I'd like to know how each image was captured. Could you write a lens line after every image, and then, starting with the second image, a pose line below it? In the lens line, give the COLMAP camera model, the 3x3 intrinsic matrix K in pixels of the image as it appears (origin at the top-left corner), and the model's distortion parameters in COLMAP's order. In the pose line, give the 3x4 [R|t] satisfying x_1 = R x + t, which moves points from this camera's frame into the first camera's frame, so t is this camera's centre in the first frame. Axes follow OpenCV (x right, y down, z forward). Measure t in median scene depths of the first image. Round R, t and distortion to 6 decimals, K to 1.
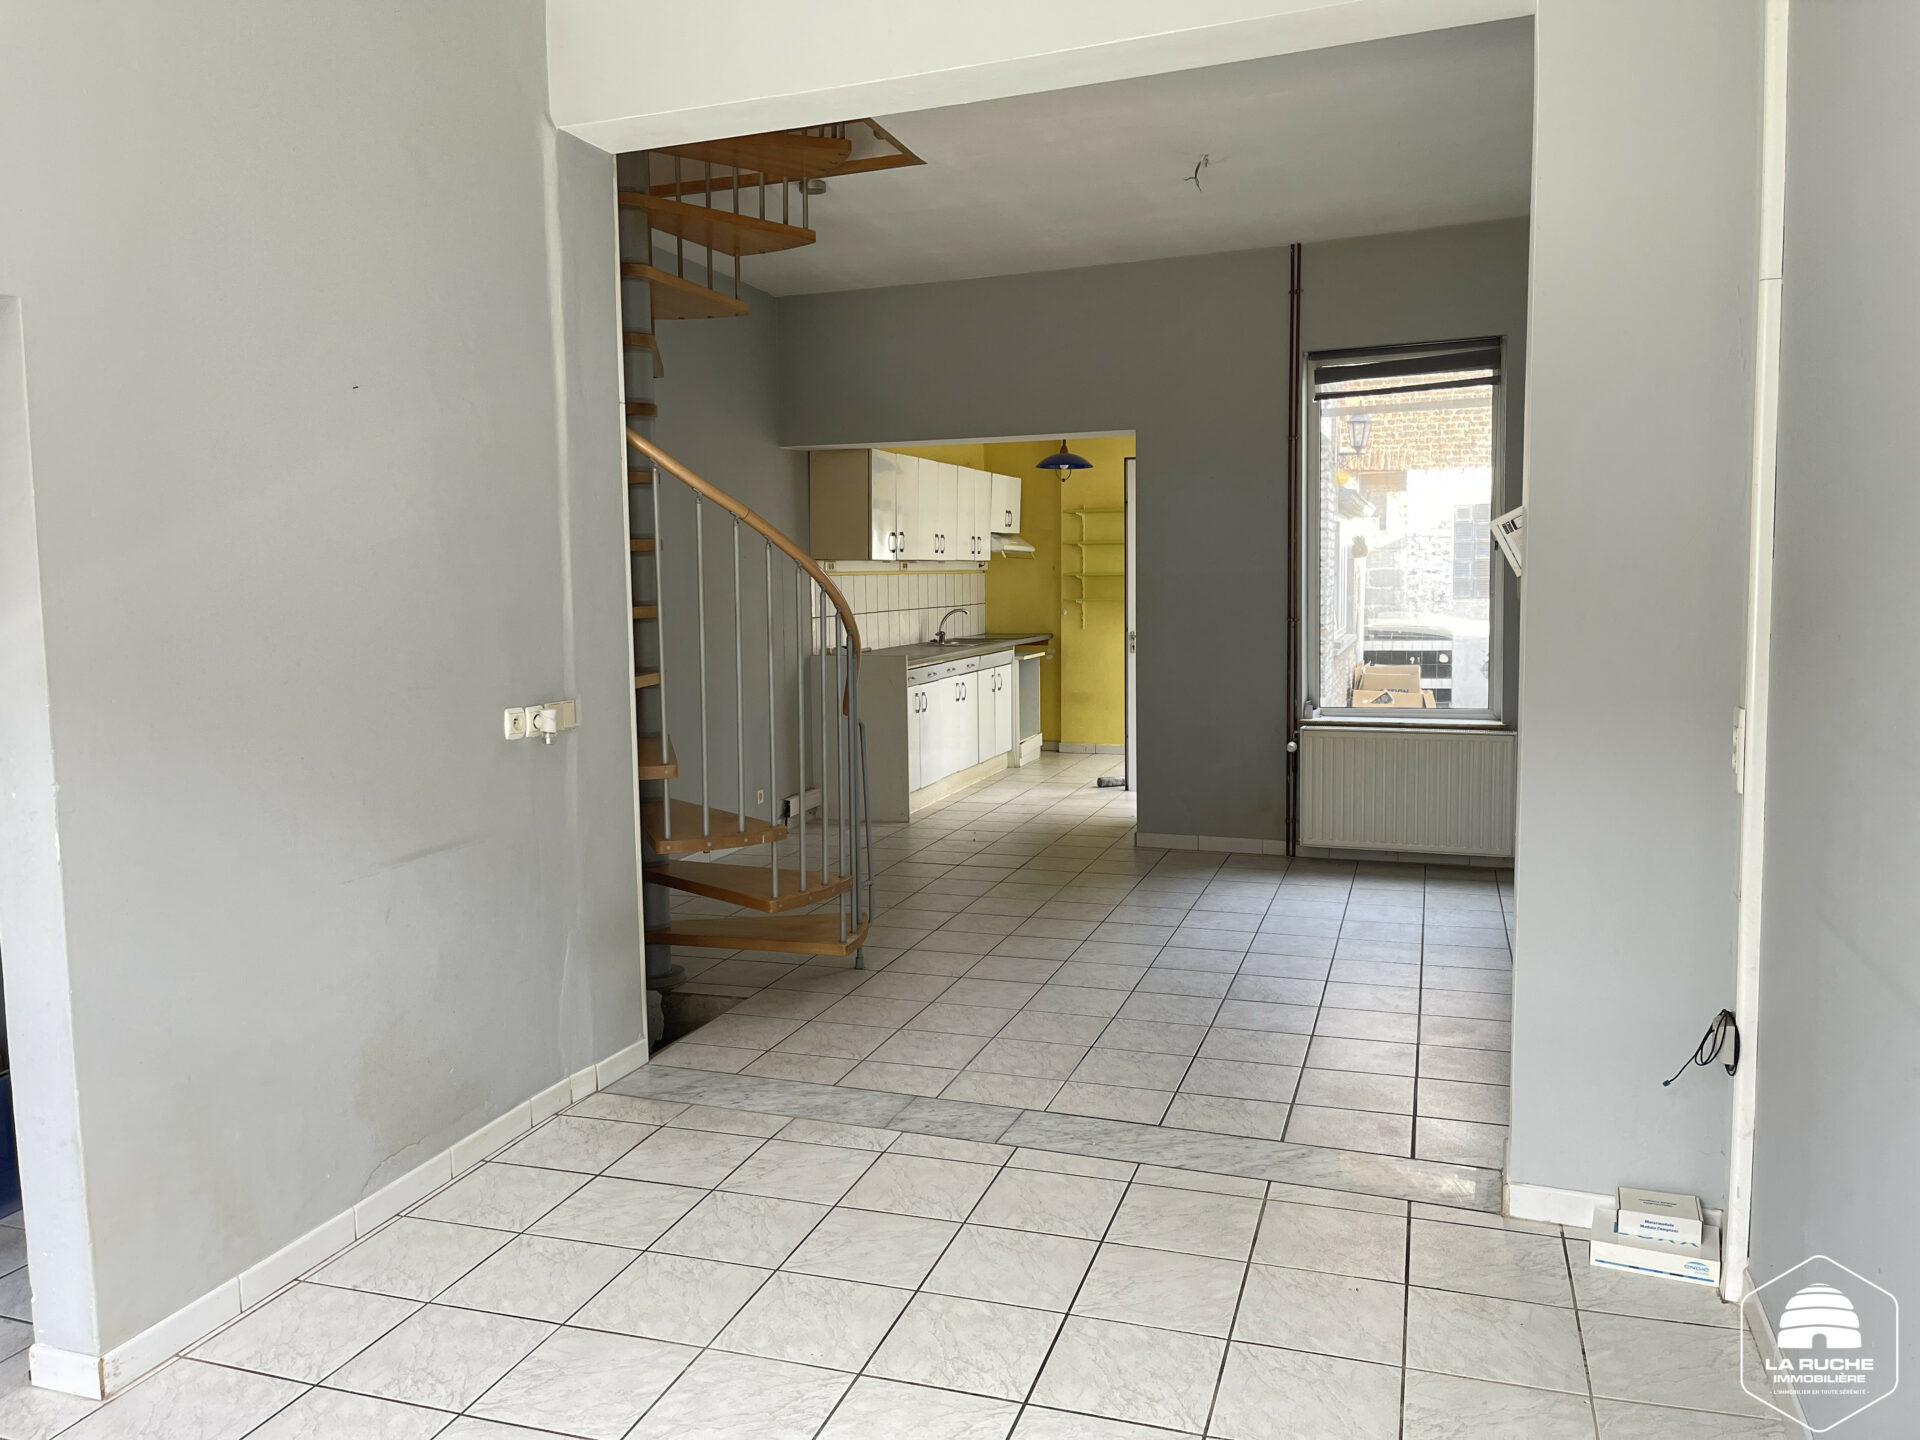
lens RADIAL K [[1398.6, 0, 960.0], [0, 1398.6, 720.0], [0, 0, 1]] dist [0.092491, 0.000521]
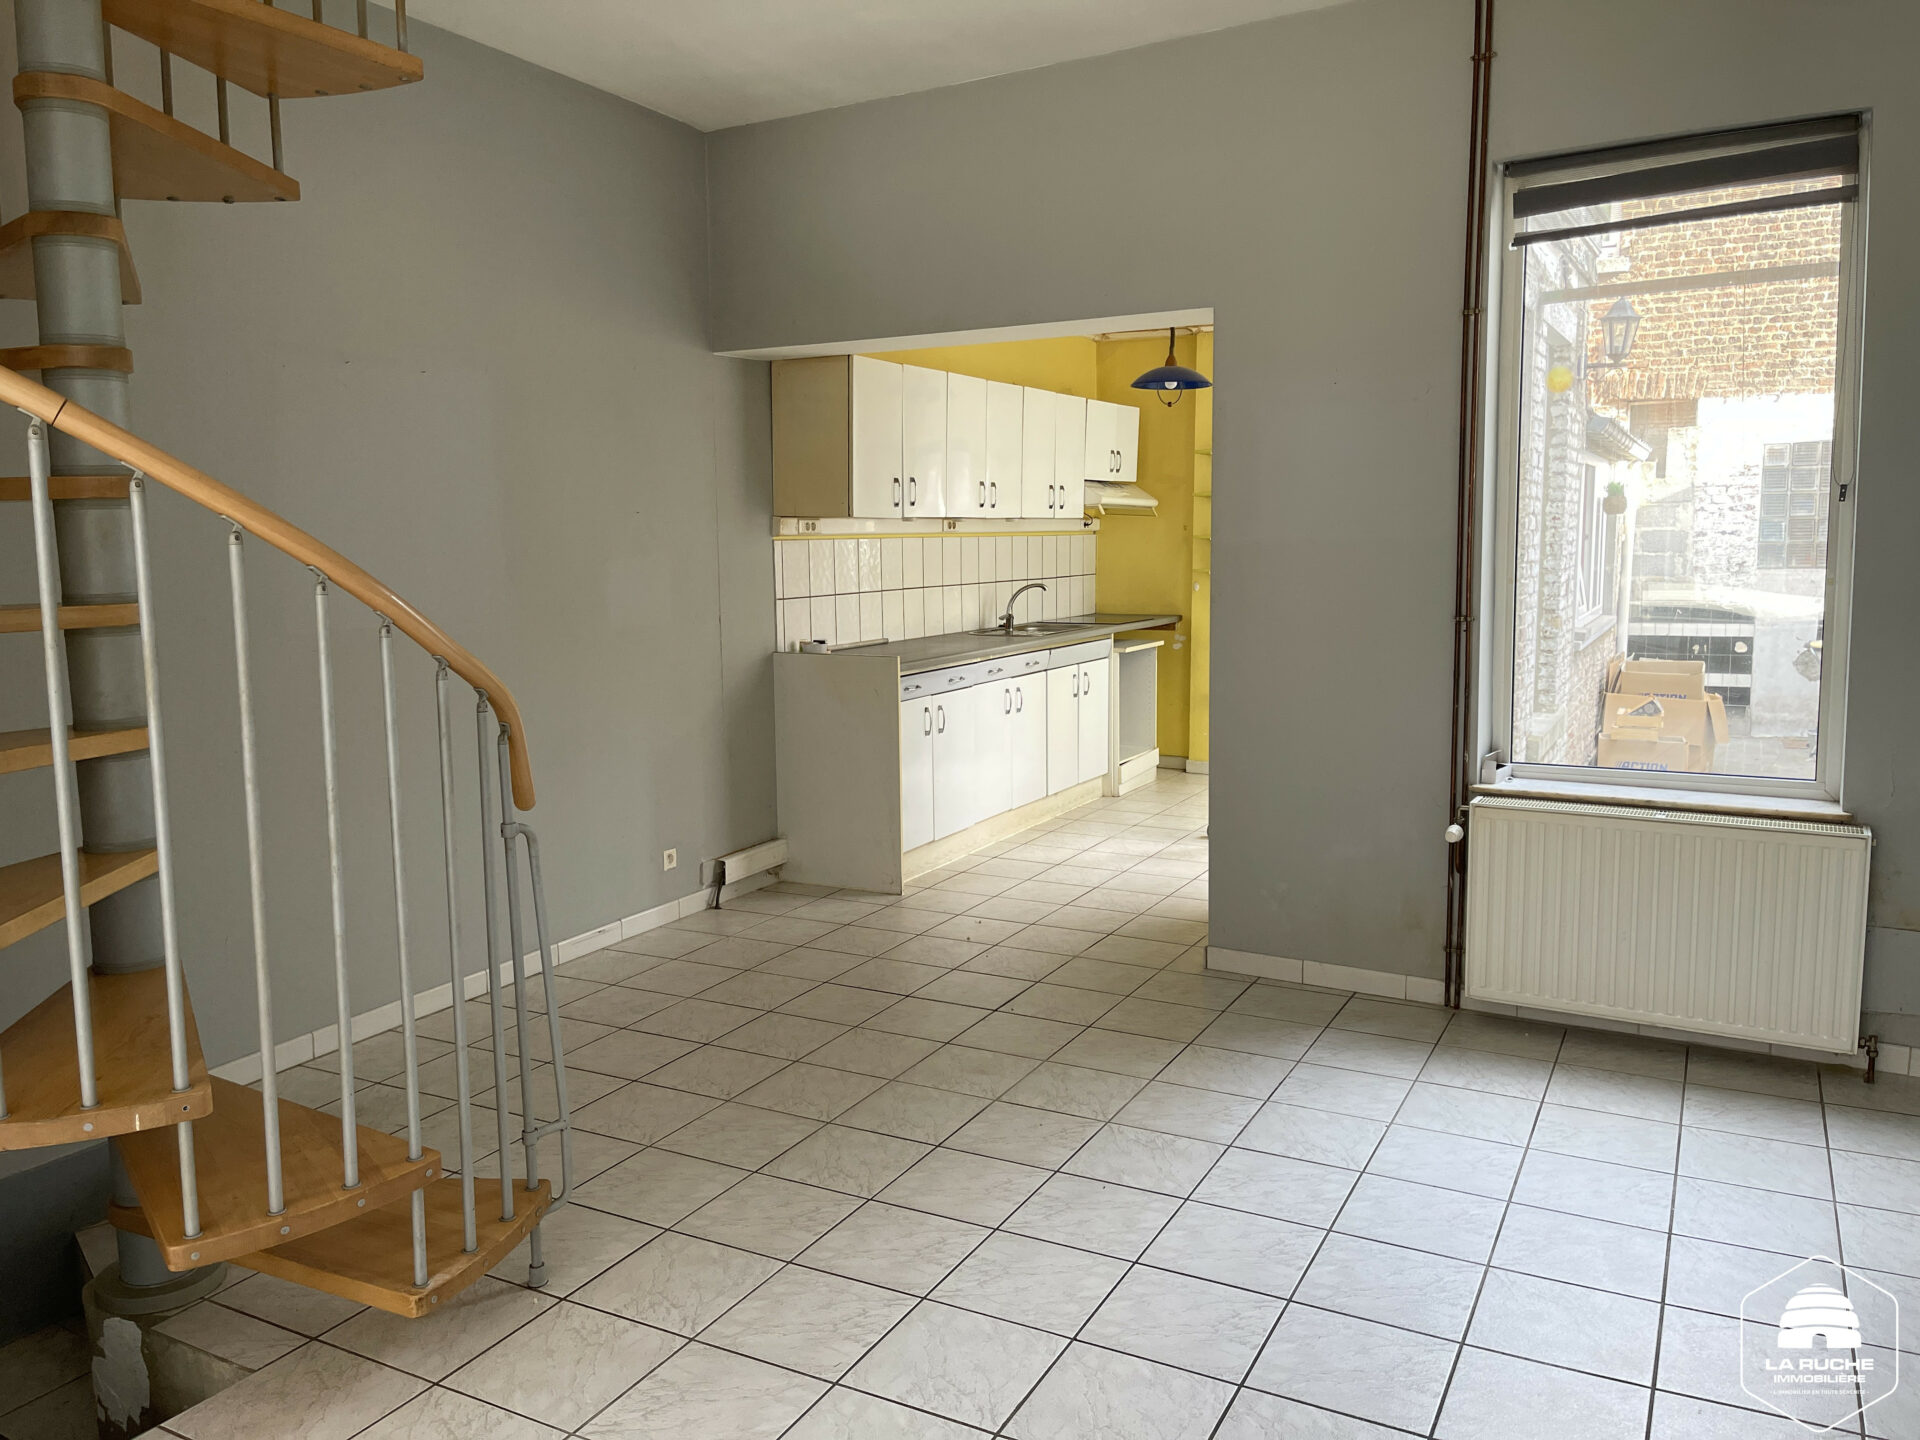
lens RADIAL K [[1420.1, 0, 960.0], [0, 1420.1, 720.0], [0, 0, 1]] dist [0.042683, -0.005503]
pose [[0.985603, 0.024821, -0.167243, 0.085916], [-0.020036, 0.999342, 0.030237, -0.028509], [0.167884, -0.026451, 0.985452, 0.245395]]
